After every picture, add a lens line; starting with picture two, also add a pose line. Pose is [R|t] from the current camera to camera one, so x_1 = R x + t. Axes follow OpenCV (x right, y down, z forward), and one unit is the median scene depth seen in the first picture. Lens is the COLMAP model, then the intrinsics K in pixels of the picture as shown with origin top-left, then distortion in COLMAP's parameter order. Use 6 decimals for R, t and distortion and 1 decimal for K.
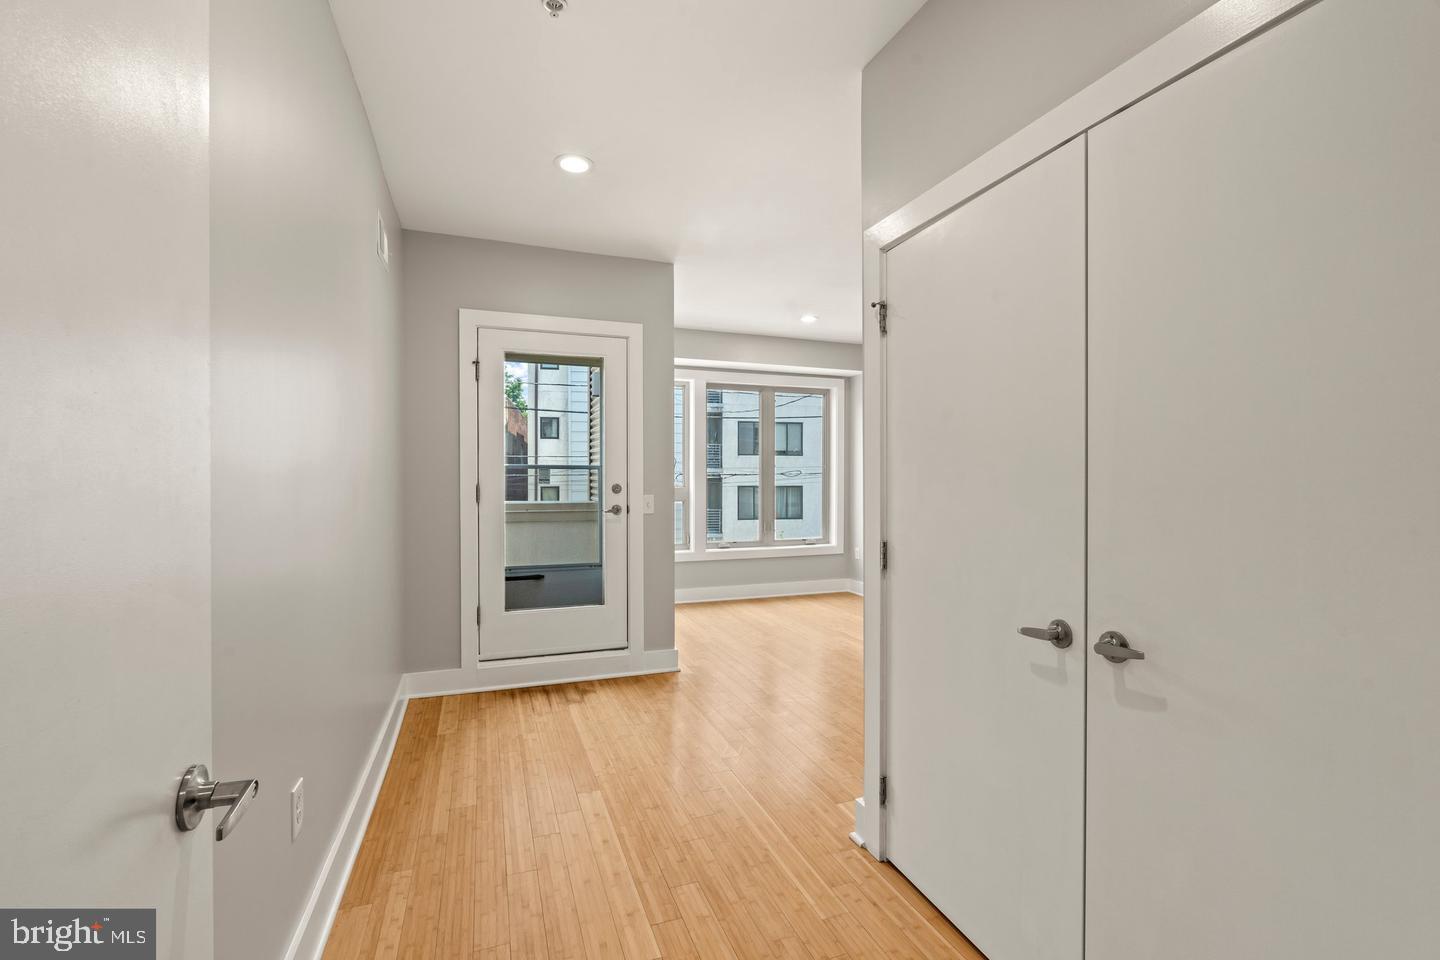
lens RADIAL K [[644.6, 0, 720.0], [0, 644.6, 480.0], [0, 0, 1]] dist [-0.000031, -0.000106]
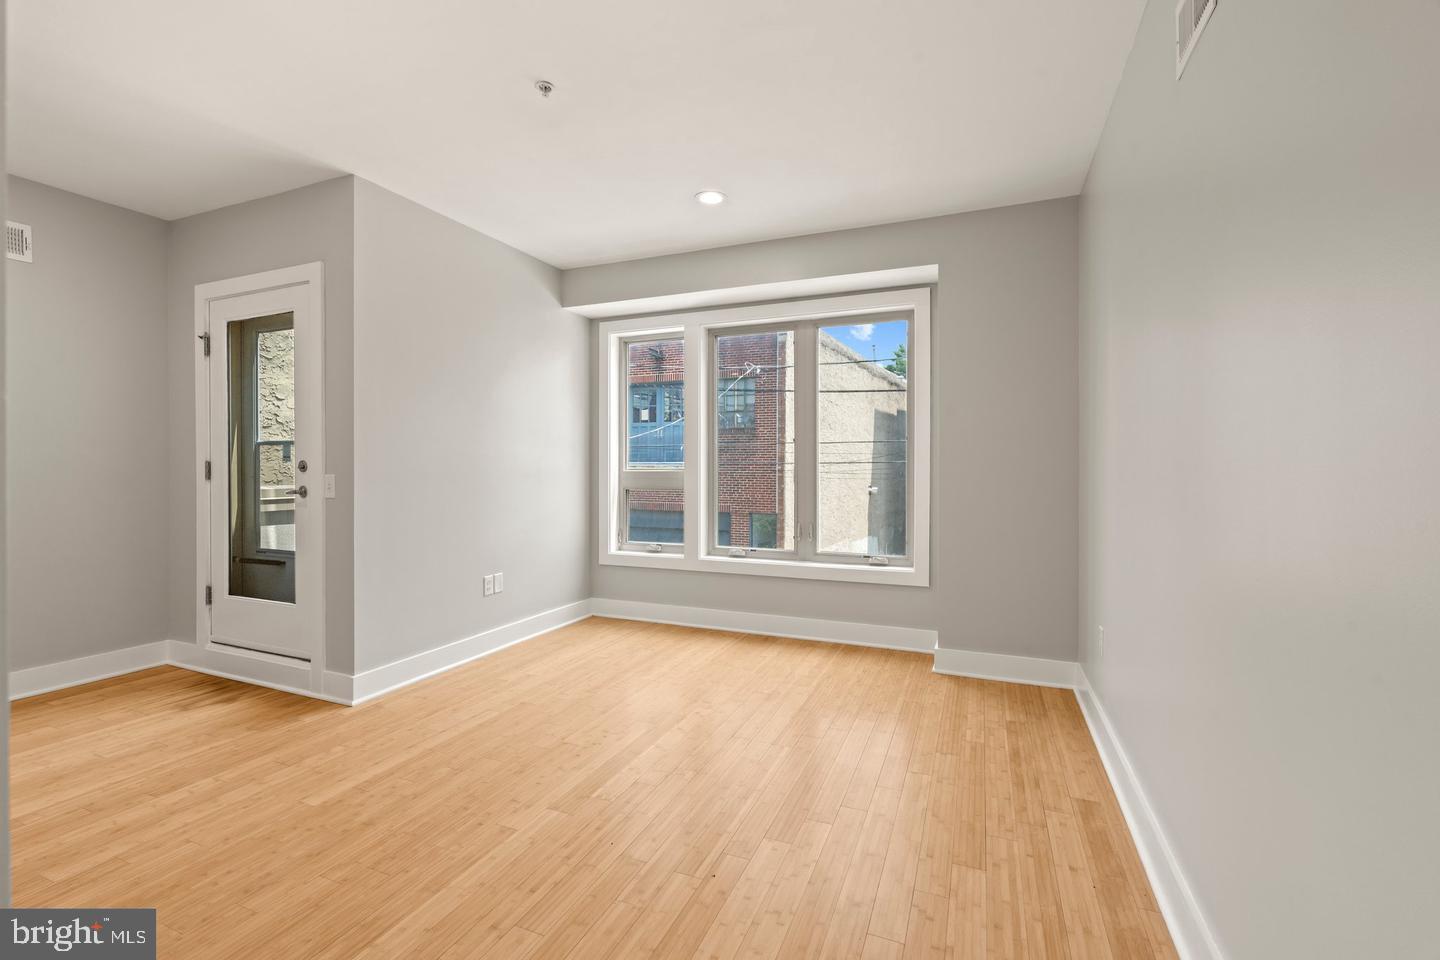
lens RADIAL K [[641.7, 0, 649.8], [0, 641.7, 470.5], [0, 0, 1]] dist [-0.001432, -0.000247]
pose [[0.715906, 0.002509, -0.698192, 0.428455], [-0.003122, 0.999995, 0.000392, 0.010058], [0.698189, 0.001899, 0.715911, 0.419793]]
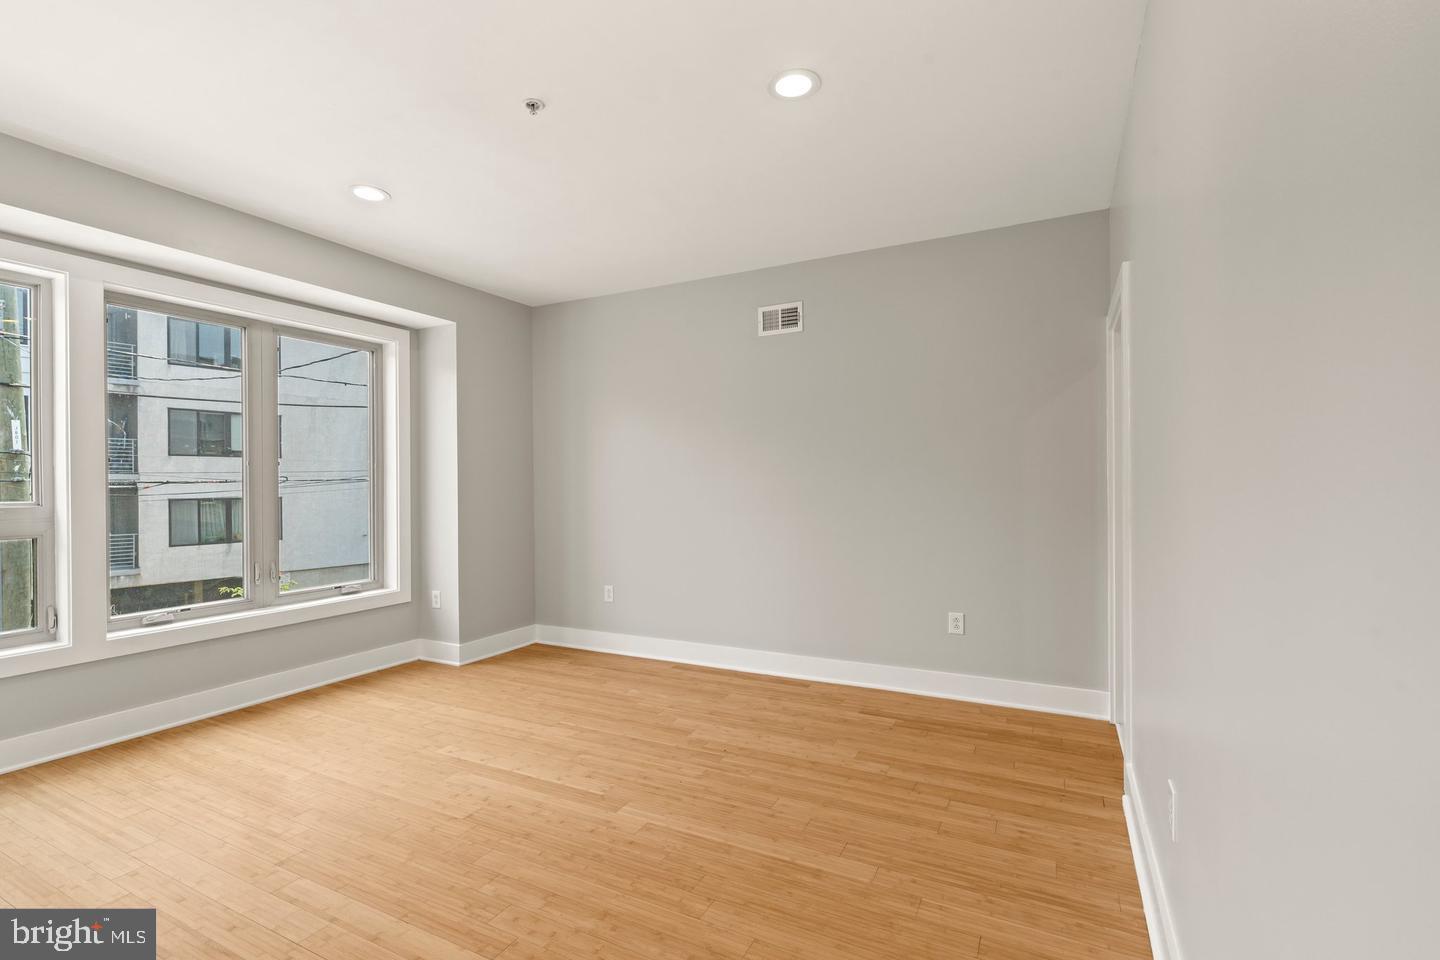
lens RADIAL K [[633.3, 0, 748.8], [0, 633.3, 485.4], [0, 0, 1]] dist [0.000612, 0.000181]
pose [[0.716770, -0.007292, 0.697272, -0.007214], [0.009691, 0.999953, 0.000496, 0.001095], [-0.697242, 0.006402, 0.716807, 0.316212]]
